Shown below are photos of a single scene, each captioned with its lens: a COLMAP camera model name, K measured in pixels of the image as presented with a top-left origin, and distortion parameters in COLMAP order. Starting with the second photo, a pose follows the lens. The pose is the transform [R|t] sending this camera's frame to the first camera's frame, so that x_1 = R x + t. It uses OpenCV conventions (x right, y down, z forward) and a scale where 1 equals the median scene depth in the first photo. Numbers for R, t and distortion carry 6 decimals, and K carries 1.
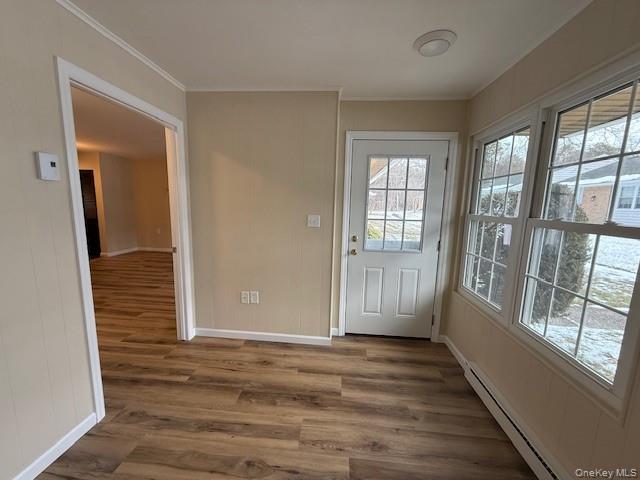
lens RADIAL K [[257.4, 0, 320.7], [0, 257.4, 239.0], [0, 0, 1]] dist [0.002661, -0.000857]
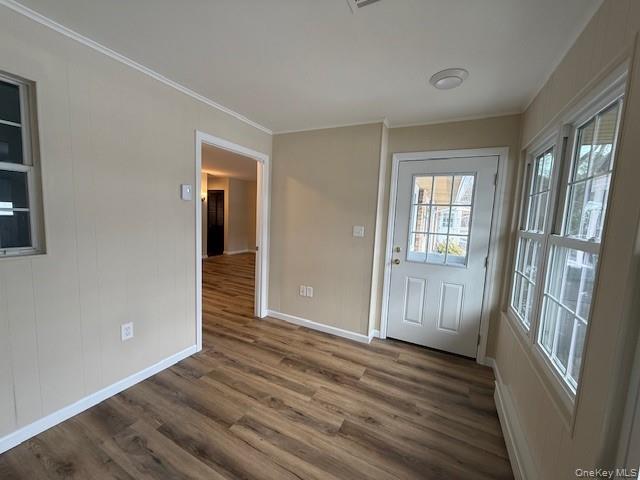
lens RADIAL K [[257.4, 0, 319.2], [0, 257.4, 238.6], [0, 0, 1]] dist [0.002661, -0.000857]
pose [[0.927053, 0.050504, -0.371513, 0.252199], [-0.071735, 0.996473, -0.043542, 0.026384], [0.368004, 0.067016, 0.927406, -0.153978]]
